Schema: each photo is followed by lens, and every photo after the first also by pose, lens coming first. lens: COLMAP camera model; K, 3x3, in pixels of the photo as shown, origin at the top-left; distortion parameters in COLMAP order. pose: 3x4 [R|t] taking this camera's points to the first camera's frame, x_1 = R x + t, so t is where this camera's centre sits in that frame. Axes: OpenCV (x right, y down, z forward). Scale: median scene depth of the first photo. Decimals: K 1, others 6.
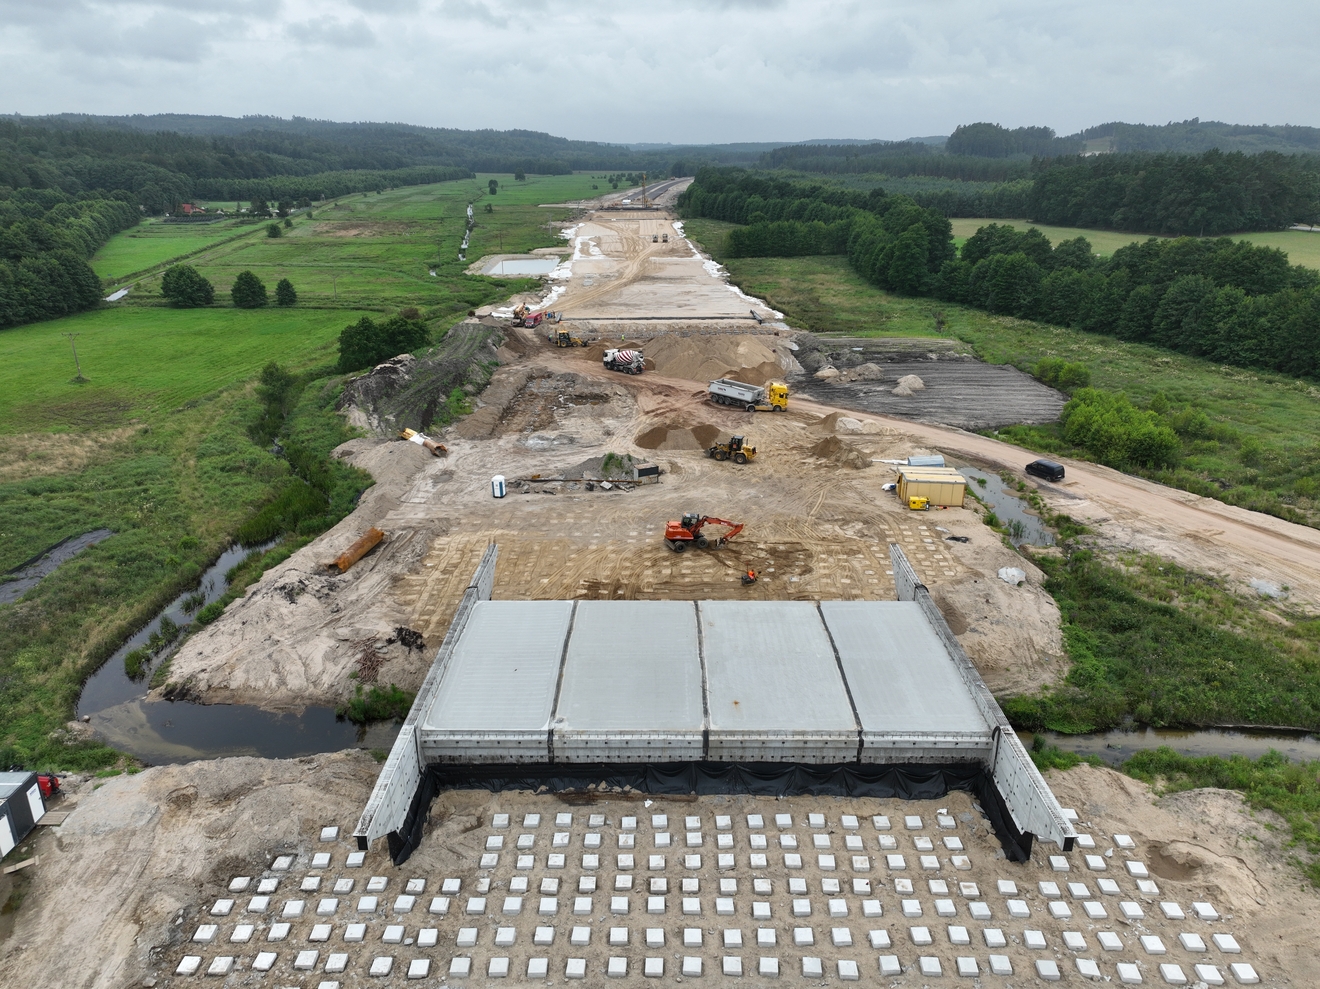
lens RADIAL K [[925.5, 0, 663.0], [0, 925.5, 498.8], [0, 0, 1]] dist [-0.006238, 0.022325]
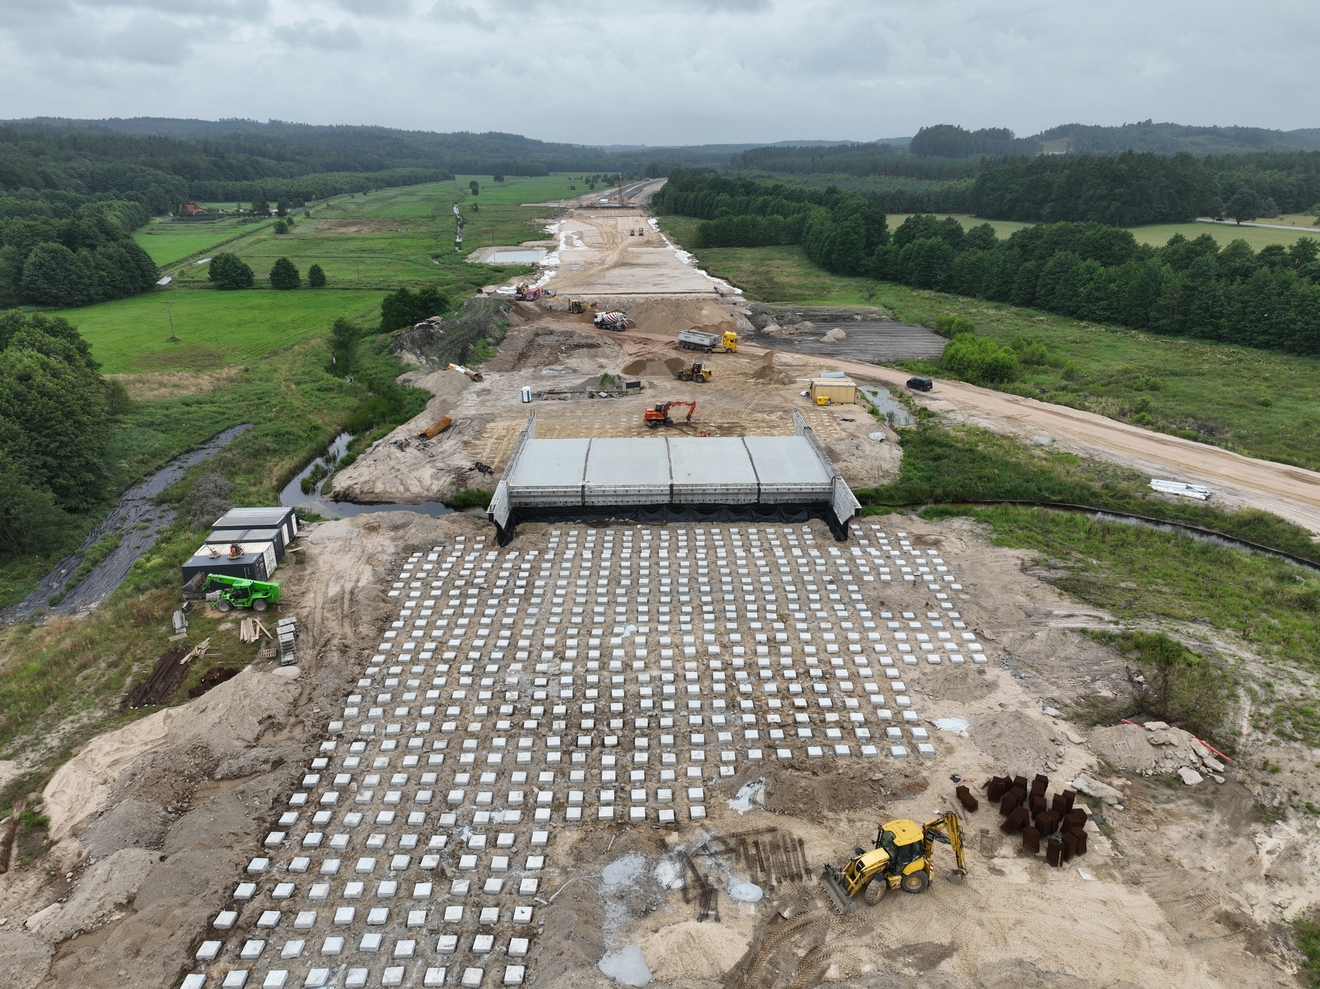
lens RADIAL K [[925.5, 0, 657.9], [0, 925.5, 496.9], [0, 0, 1]] dist [-0.006238, 0.022325]
pose [[0.999769, -0.010292, 0.018887, -0.003883], [0.010352, 0.999942, -0.003076, 0.084827], [-0.018854, 0.003271, 0.999817, -0.230448]]
